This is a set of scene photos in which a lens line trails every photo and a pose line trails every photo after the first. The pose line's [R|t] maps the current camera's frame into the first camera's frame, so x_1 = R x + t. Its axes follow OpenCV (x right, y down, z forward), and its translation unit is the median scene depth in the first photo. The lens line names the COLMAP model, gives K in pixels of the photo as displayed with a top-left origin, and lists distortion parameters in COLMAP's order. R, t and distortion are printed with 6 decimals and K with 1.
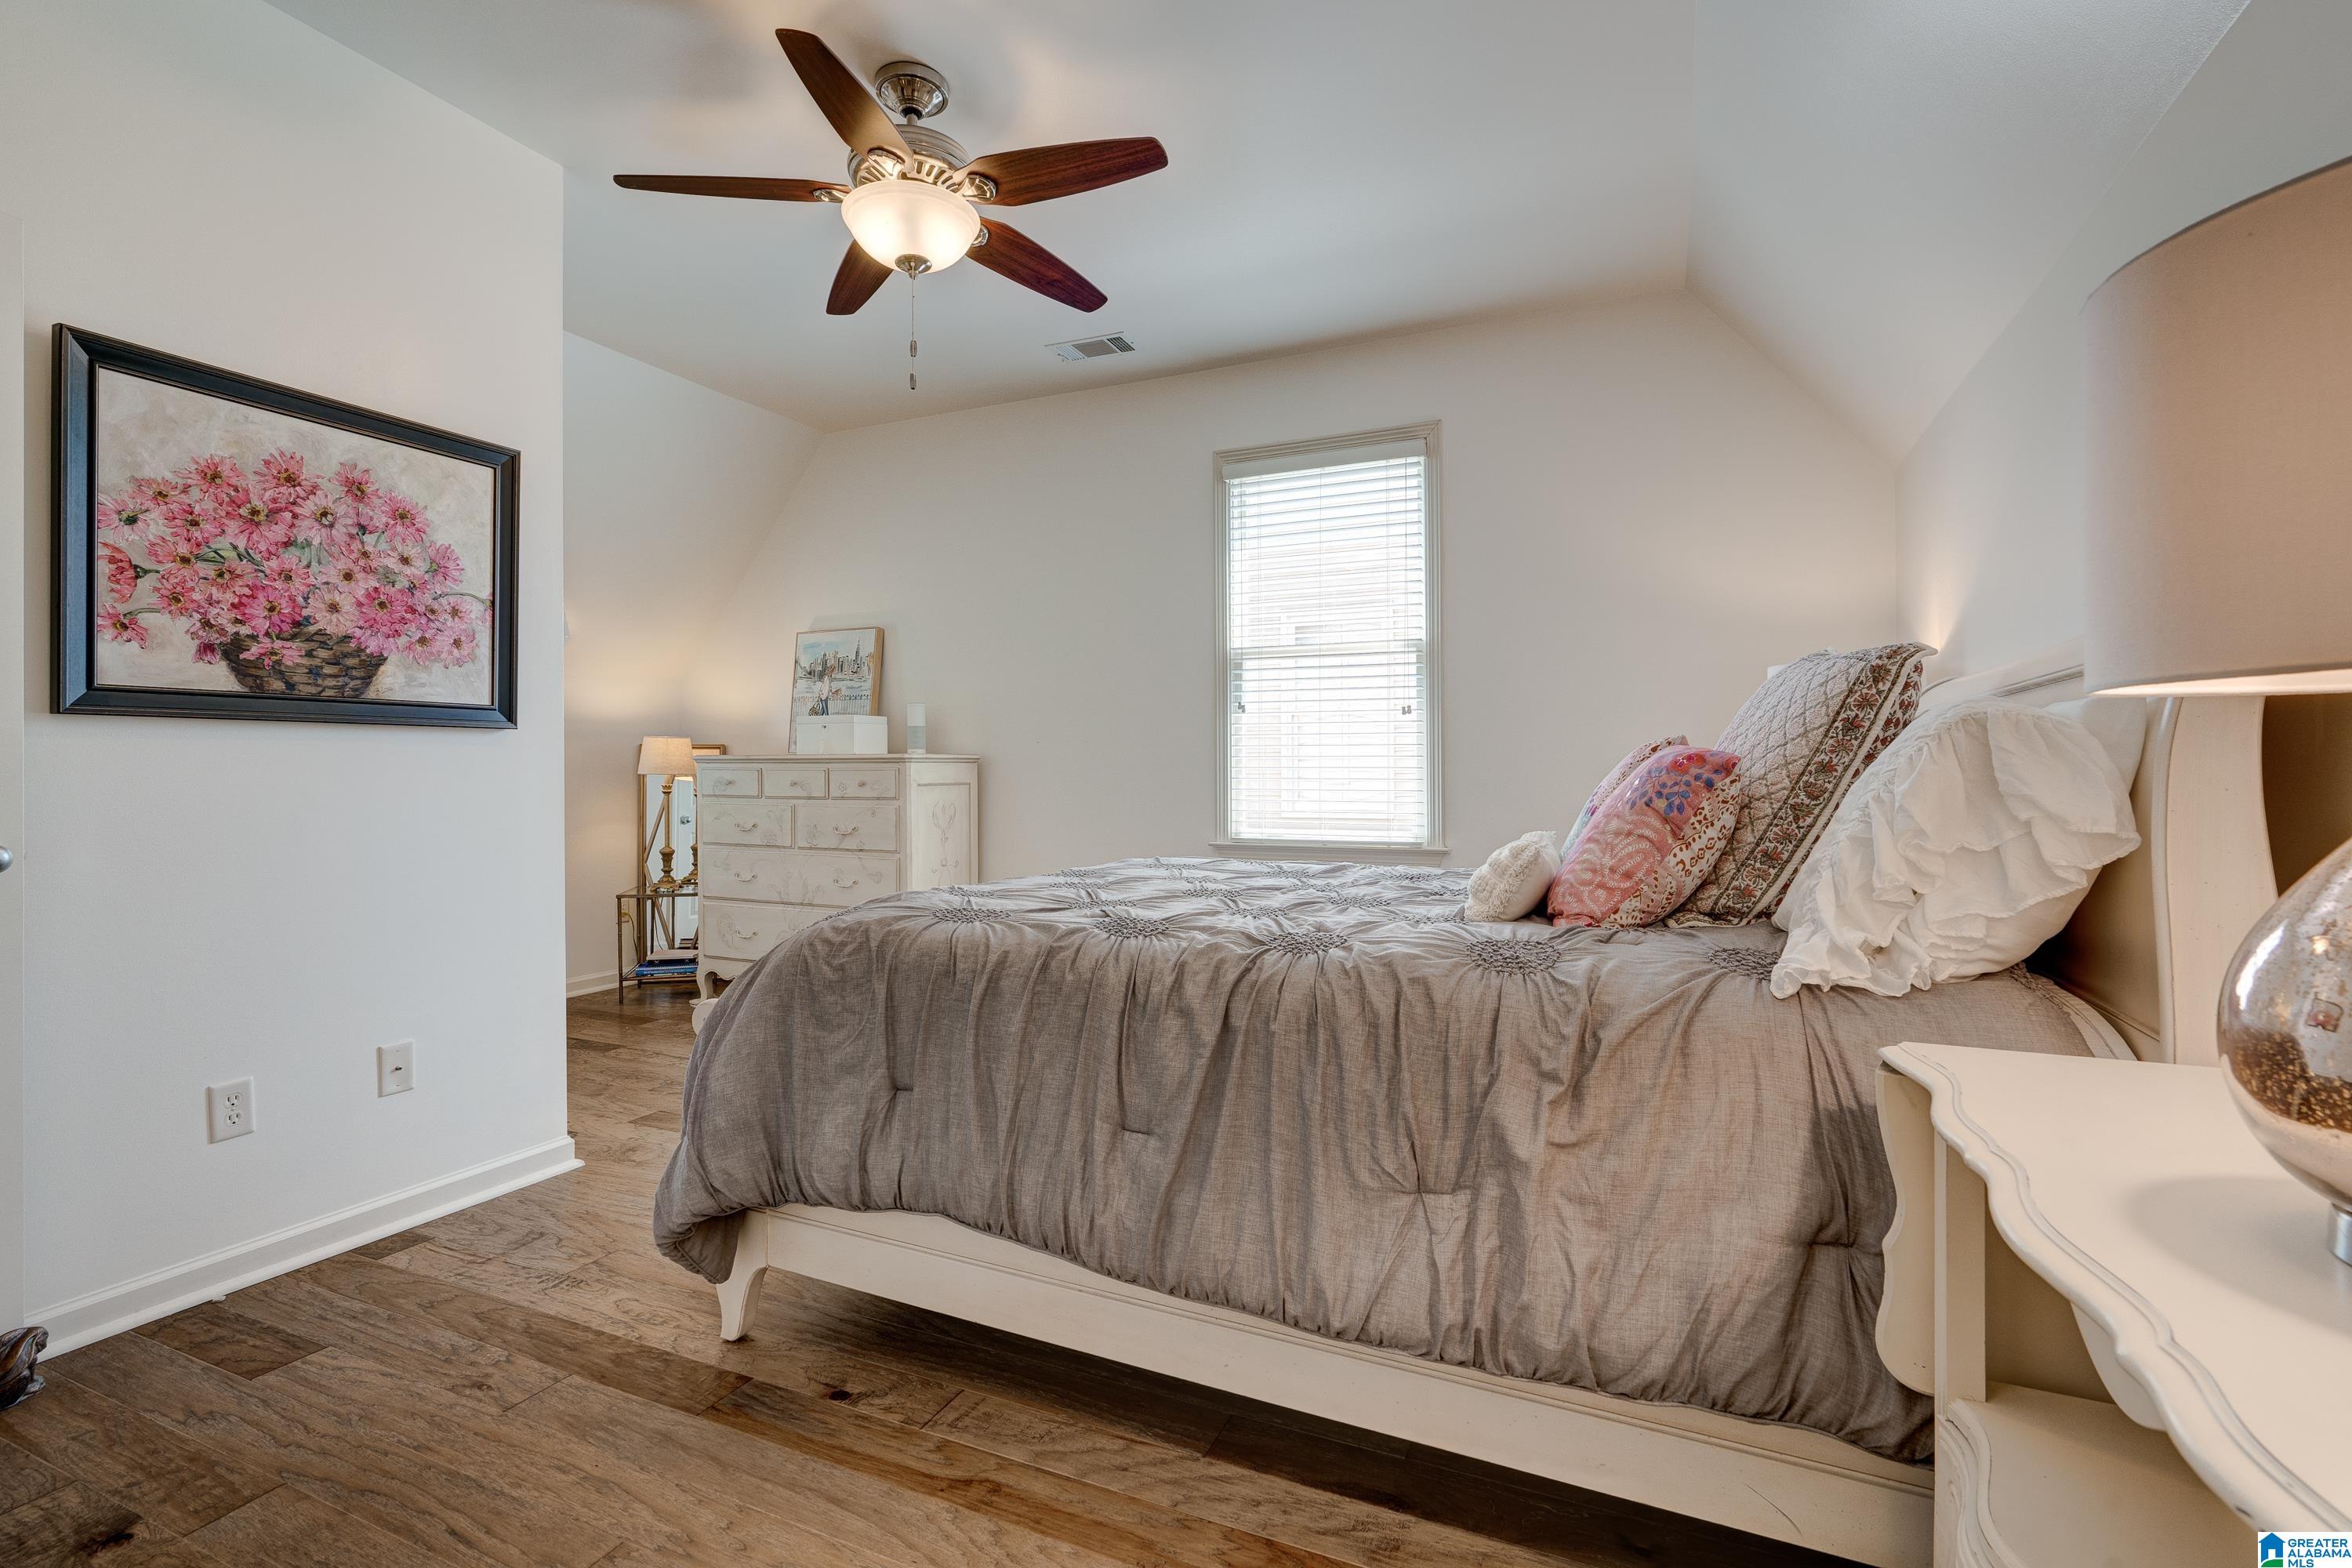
lens RADIAL K [[1077.7, 0, 1176.0], [0, 1077.7, 784.0], [0, 0, 1]] dist [-0.001745, -0.000282]
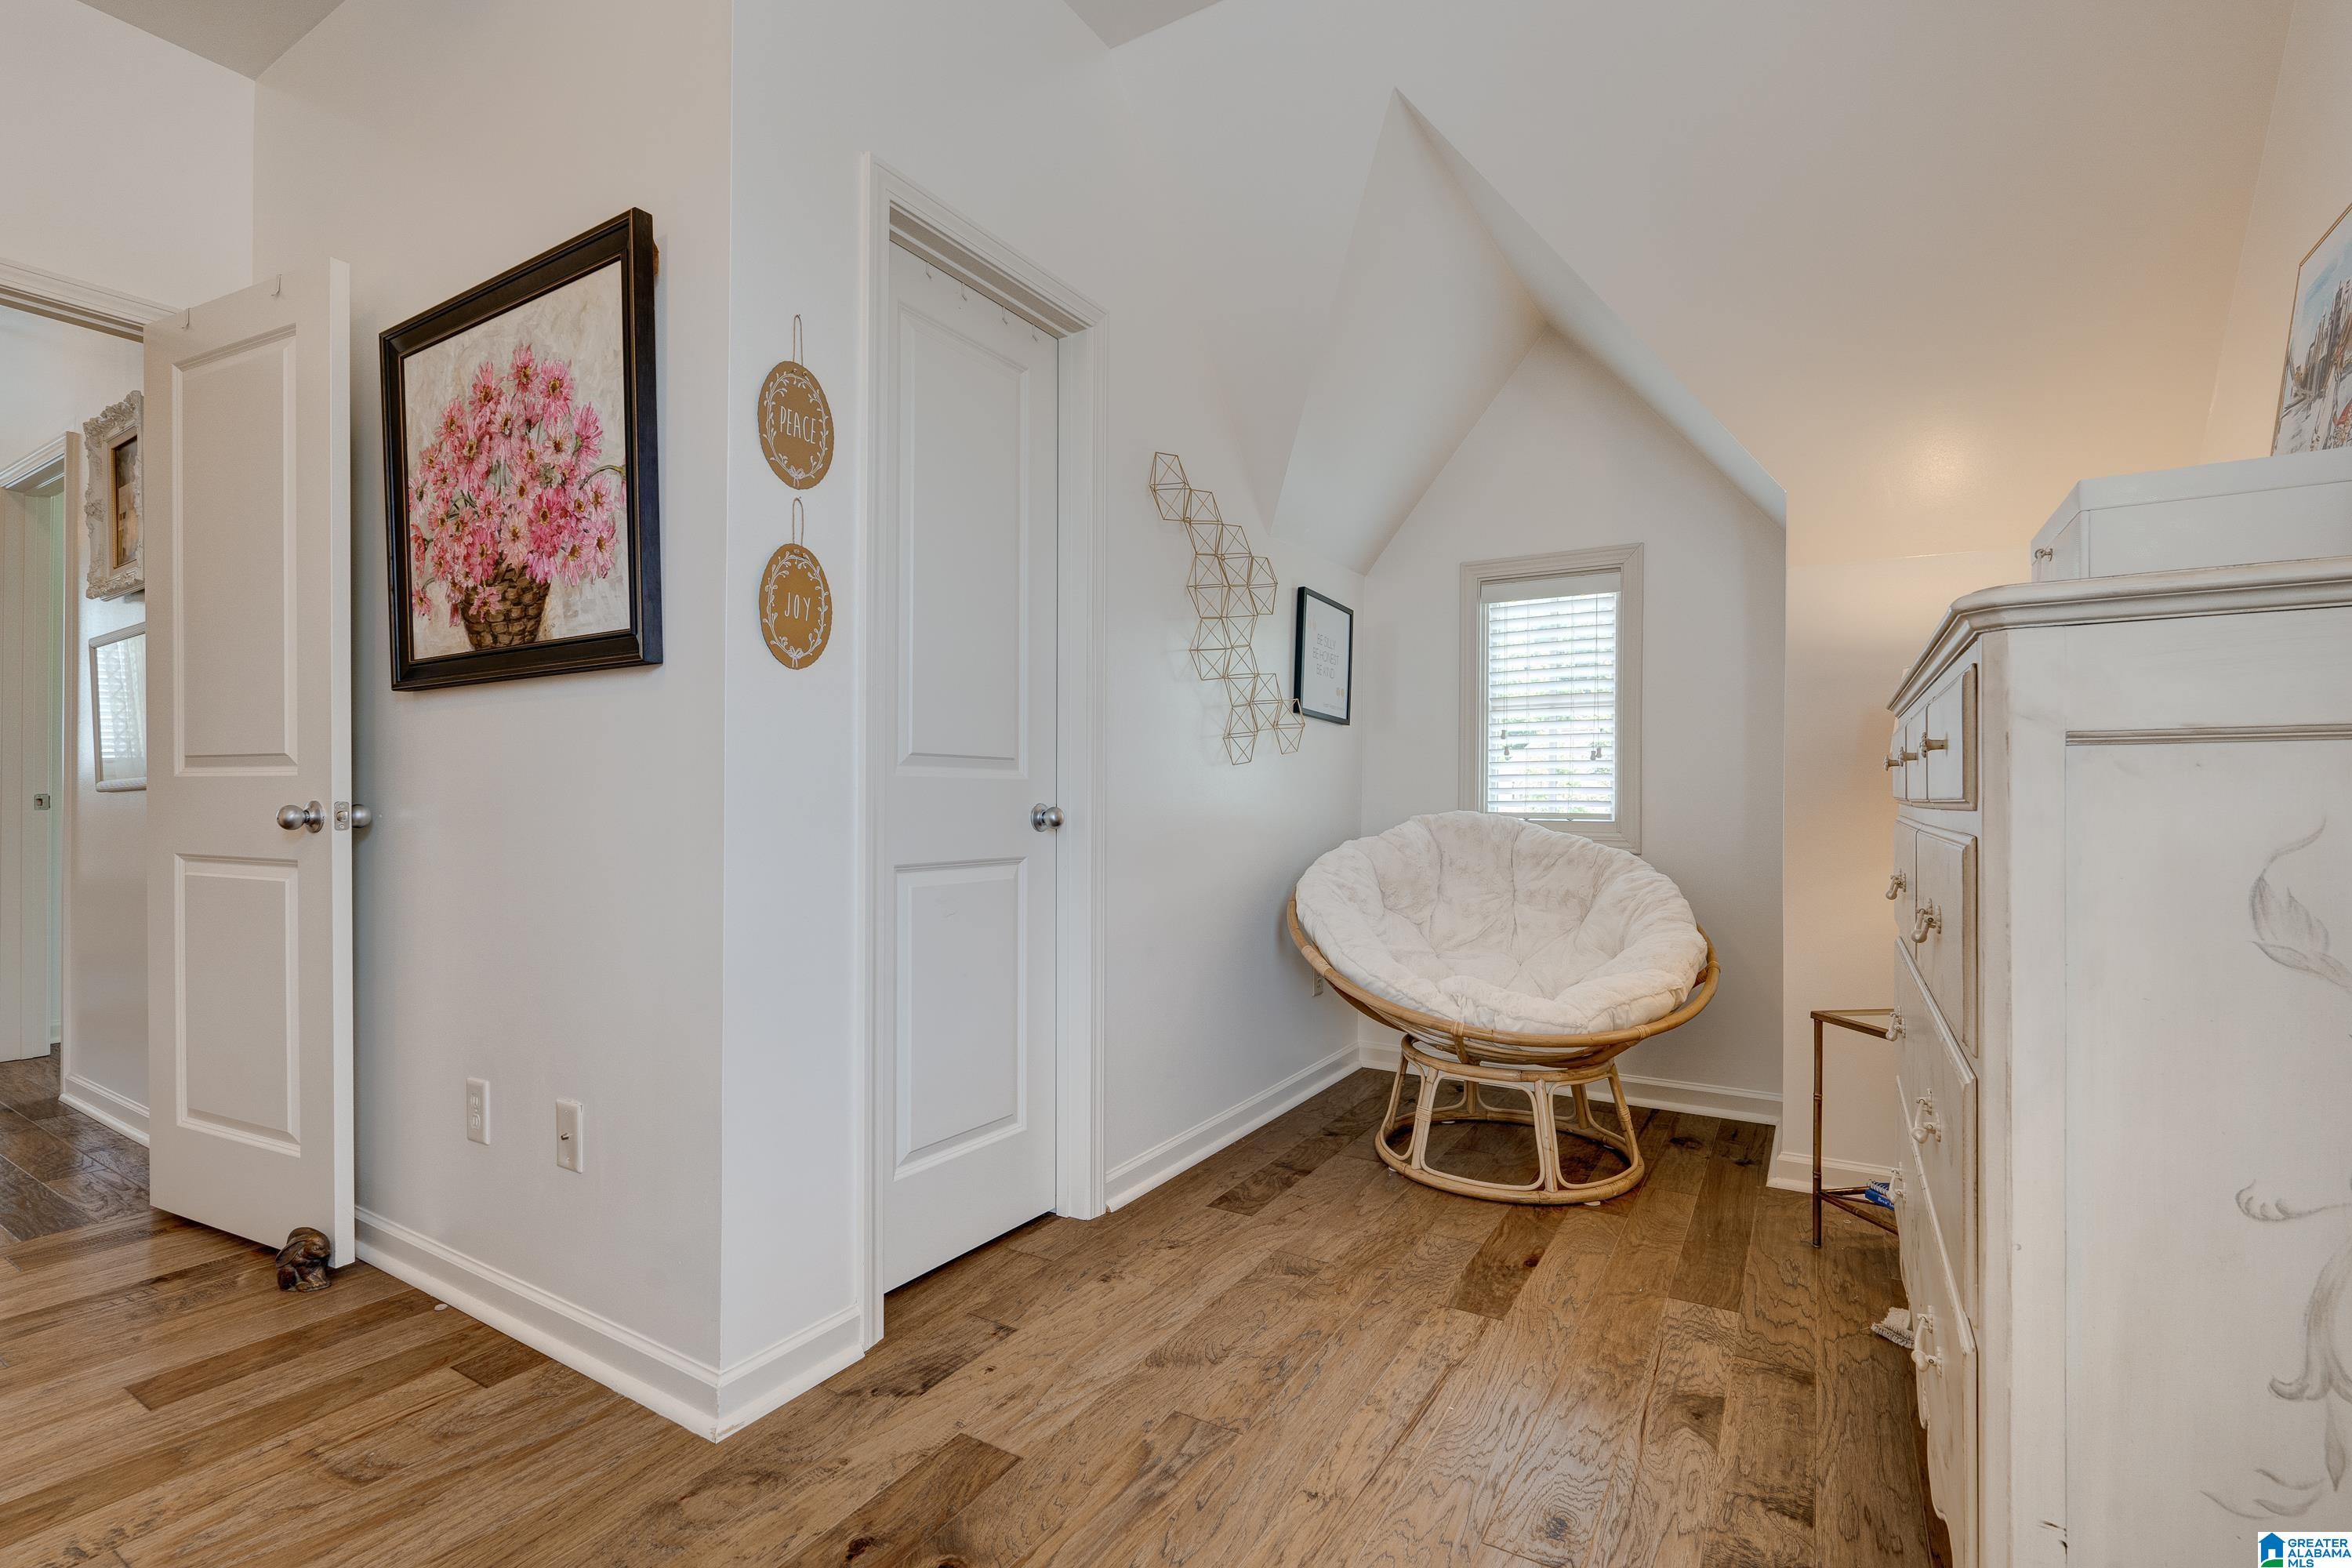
lens RADIAL K [[1077.7, 0, 1176.0], [0, 1077.7, 784.0], [0, 0, 1]] dist [-0.001745, -0.000282]
pose [[-0.123055, 0.002001, -0.992398, -0.039830], [-0.004780, 0.999985, 0.002609, 0.017764], [0.992388, 0.005065, -0.123043, 1.502974]]
